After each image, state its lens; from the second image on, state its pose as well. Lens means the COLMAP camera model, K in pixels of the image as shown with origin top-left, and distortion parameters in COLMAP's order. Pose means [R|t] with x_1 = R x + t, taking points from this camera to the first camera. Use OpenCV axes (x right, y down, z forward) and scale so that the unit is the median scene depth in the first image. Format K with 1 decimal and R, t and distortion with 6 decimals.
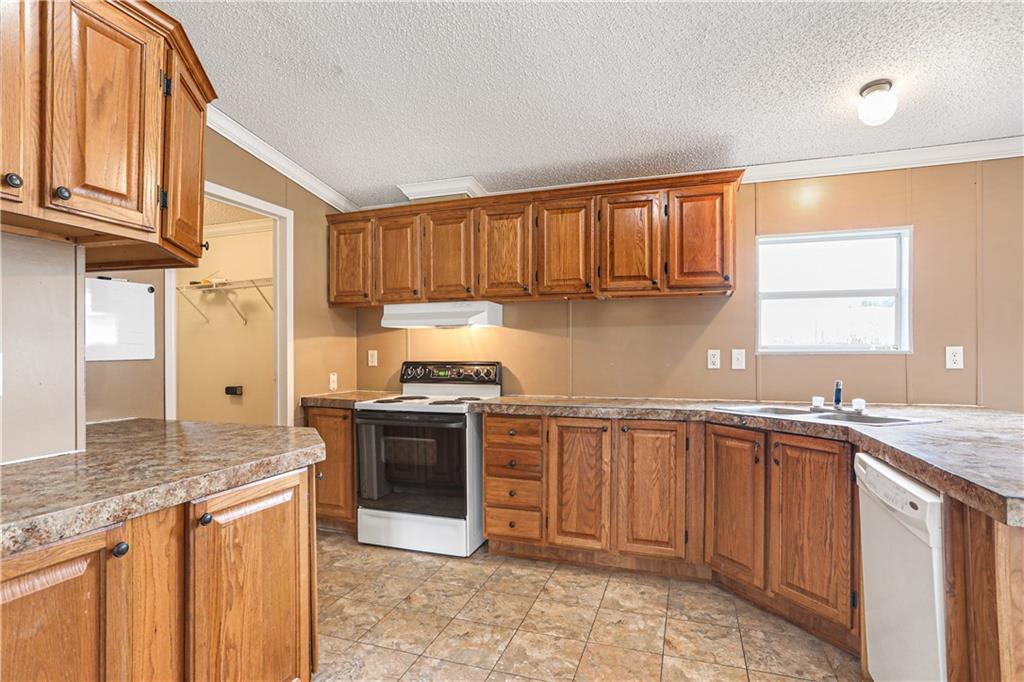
lens RADIAL K [[508.5, 0, 516.5], [0, 508.5, 348.6], [0, 0, 1]] dist [-0.014227, 0.000015]
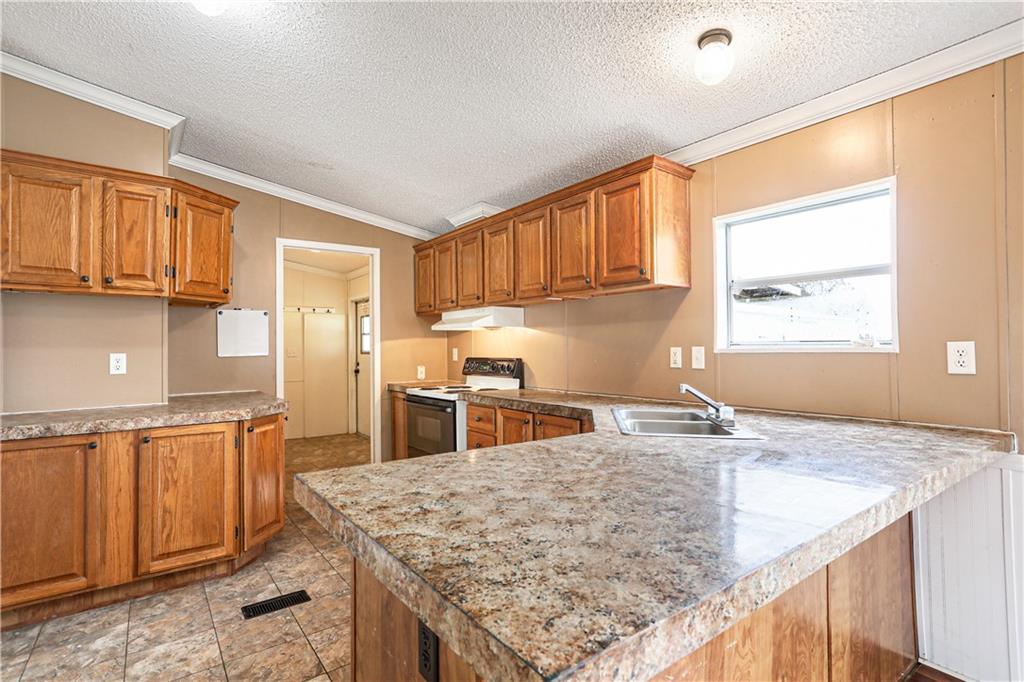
lens RADIAL K [[508.5, 0, 532.8], [0, 508.5, 334.9], [0, 0, 1]] dist [-0.014227, 0.000015]
pose [[0.826024, -0.018976, -0.563315, 0.739475], [0.011457, 0.999792, -0.016878, -0.007745], [0.563518, 0.007487, 0.826070, 0.098775]]
